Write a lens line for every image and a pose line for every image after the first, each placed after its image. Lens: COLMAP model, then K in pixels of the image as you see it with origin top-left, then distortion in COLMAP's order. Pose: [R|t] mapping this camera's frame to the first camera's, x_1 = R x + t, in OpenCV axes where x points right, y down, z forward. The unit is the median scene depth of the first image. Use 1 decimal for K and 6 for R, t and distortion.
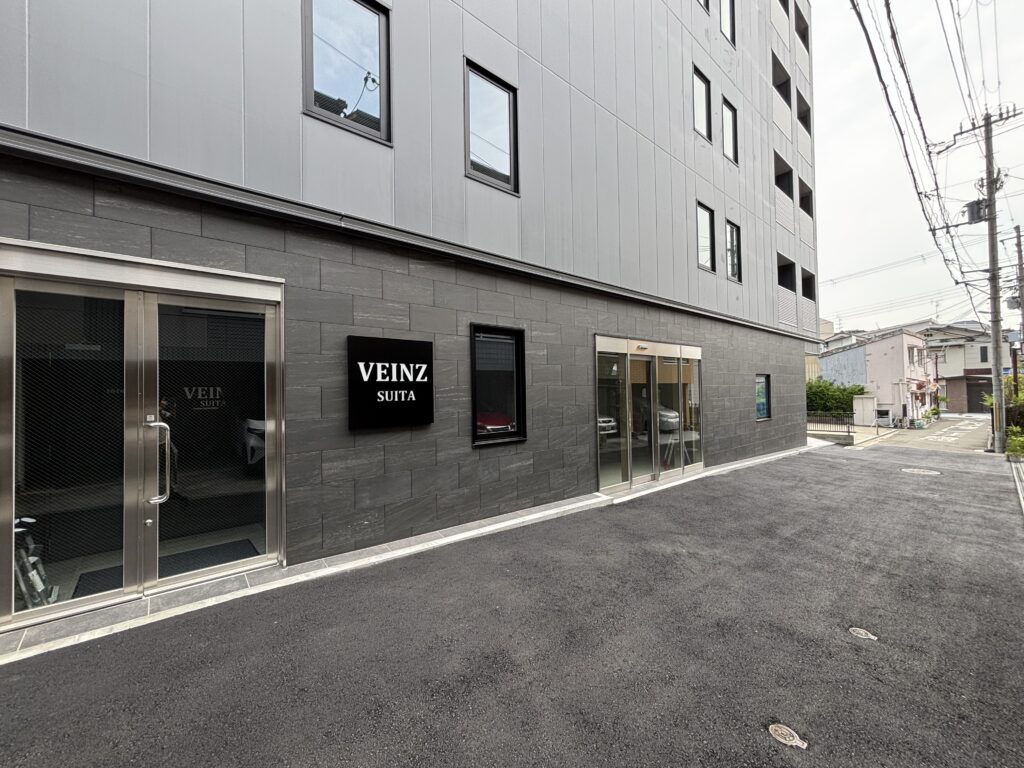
lens RADIAL K [[410.3, 0, 512.0], [0, 410.3, 384.0], [0, 0, 1]] dist [-0.001540, 0.000855]
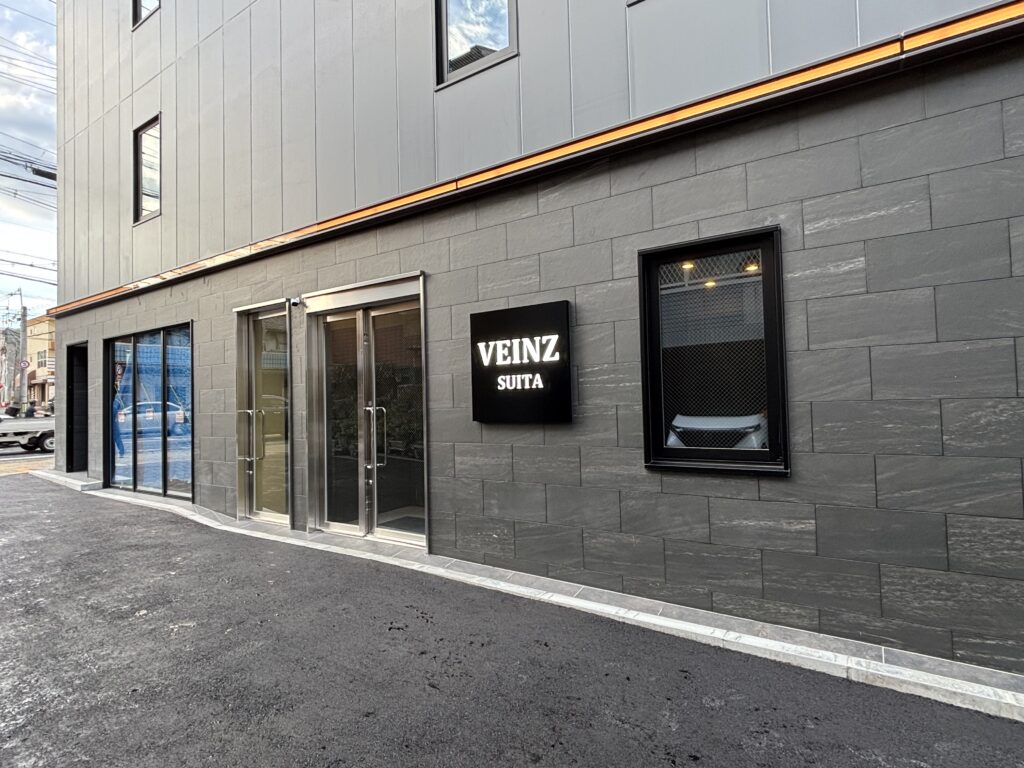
lens RADIAL K [[565.2, 0, 512.0], [0, 565.2, 384.0], [0, 0, 1]] dist [0.038145, -0.000879]
pose [[0.252607, -0.018194, -0.967398, 0.708156], [0.041934, 0.999090, -0.007840, 0.039479], [0.966660, -0.038586, 0.253140, 0.703474]]
